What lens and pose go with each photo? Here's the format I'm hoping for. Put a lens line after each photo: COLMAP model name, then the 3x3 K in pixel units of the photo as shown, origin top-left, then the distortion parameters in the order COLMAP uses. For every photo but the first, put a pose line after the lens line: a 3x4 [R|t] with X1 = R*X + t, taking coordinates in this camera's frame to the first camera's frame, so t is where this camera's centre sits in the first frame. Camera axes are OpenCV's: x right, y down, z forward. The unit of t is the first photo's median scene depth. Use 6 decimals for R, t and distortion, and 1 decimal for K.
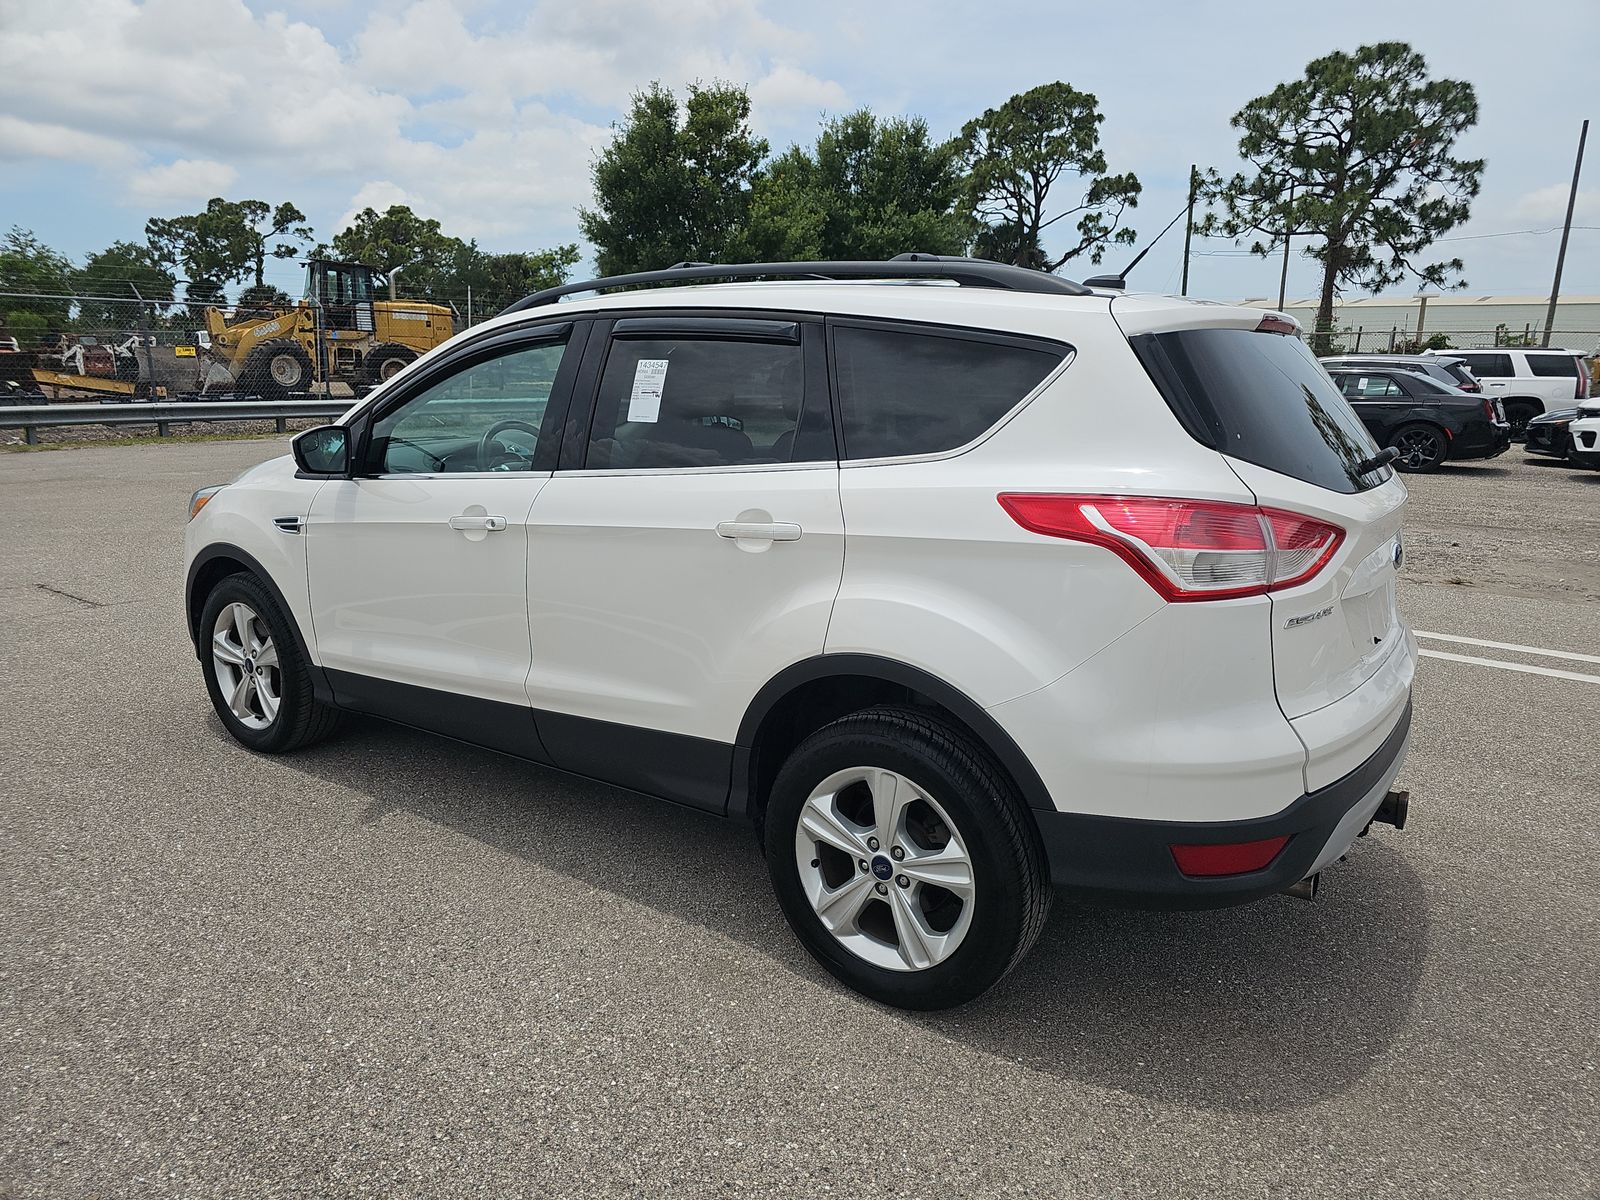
lens RADIAL K [[1067.3, 0, 810.7], [0, 1067.3, 594.3], [0, 0, 1]] dist [0.035204, -0.031925]
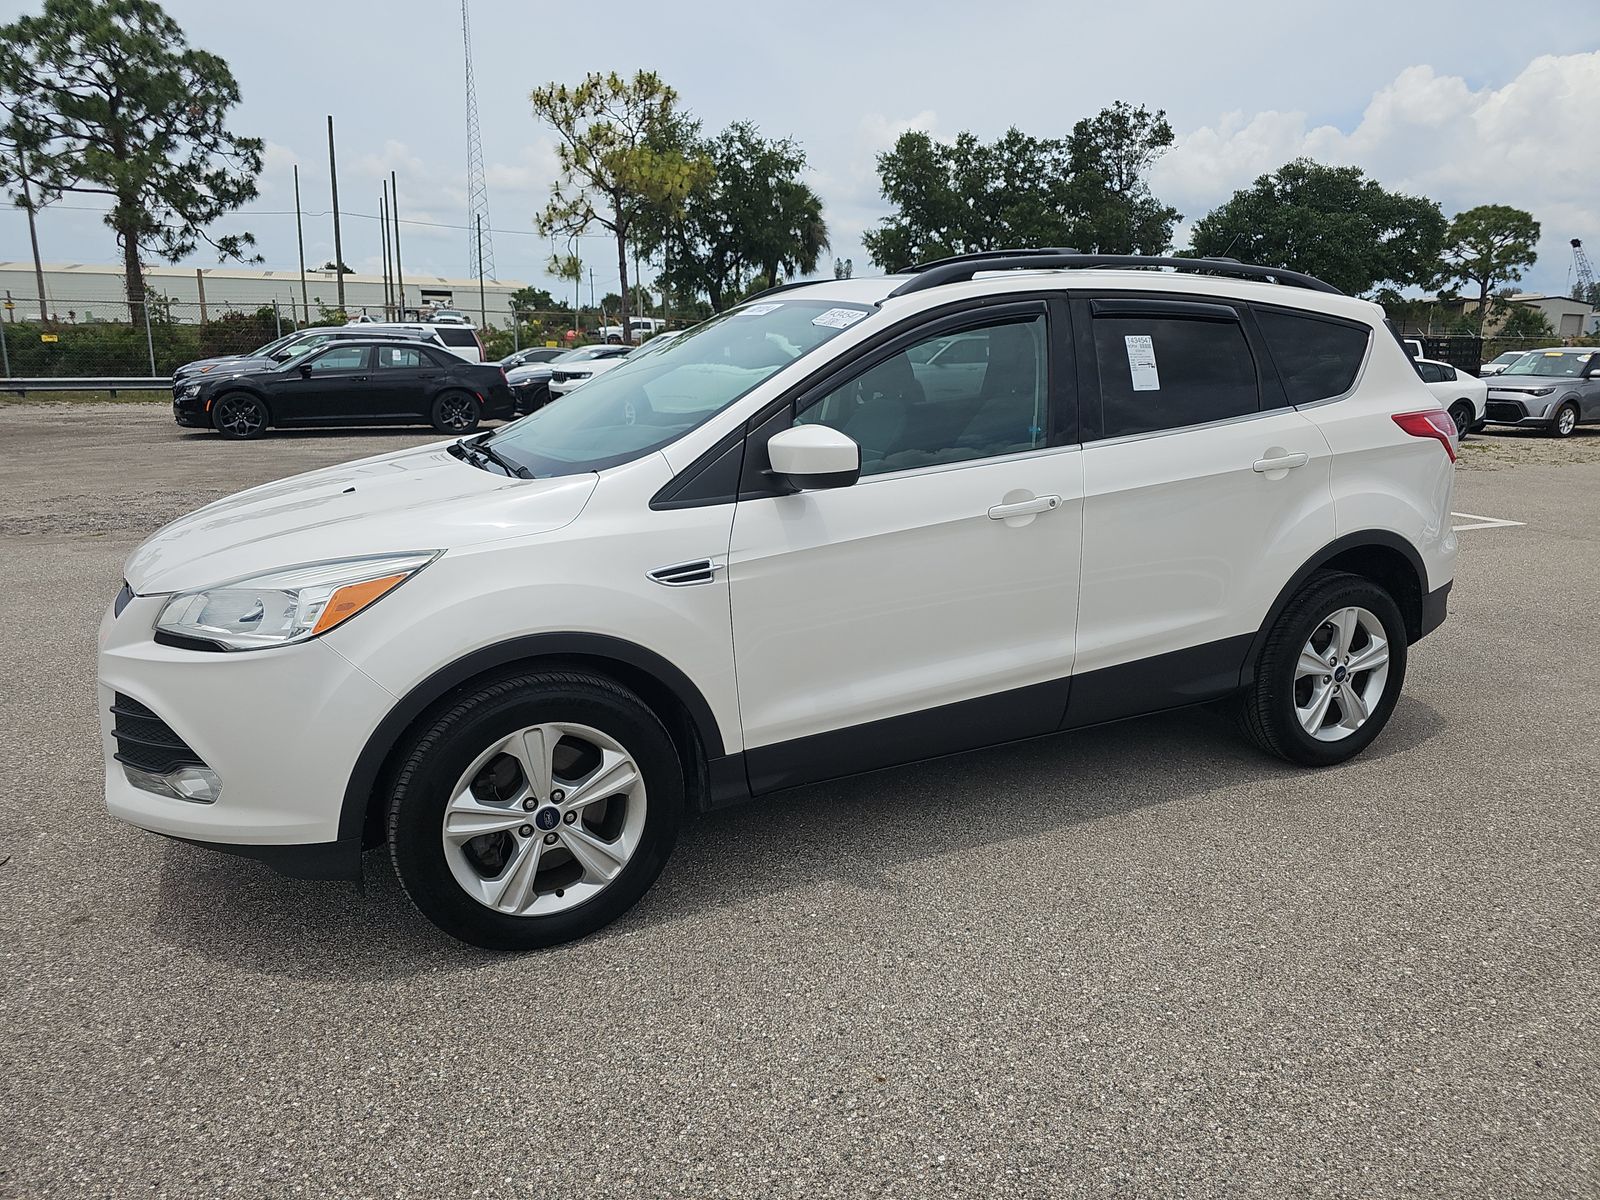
lens RADIAL K [[1067.3, 0, 810.7], [0, 1067.3, 594.3], [0, 0, 1]] dist [0.035204, -0.031925]
pose [[0.487900, -0.208782, 0.847563, -0.089222], [0.187297, 0.973399, 0.131962, -0.011056], [-0.852569, 0.094362, 0.514026, 0.048724]]
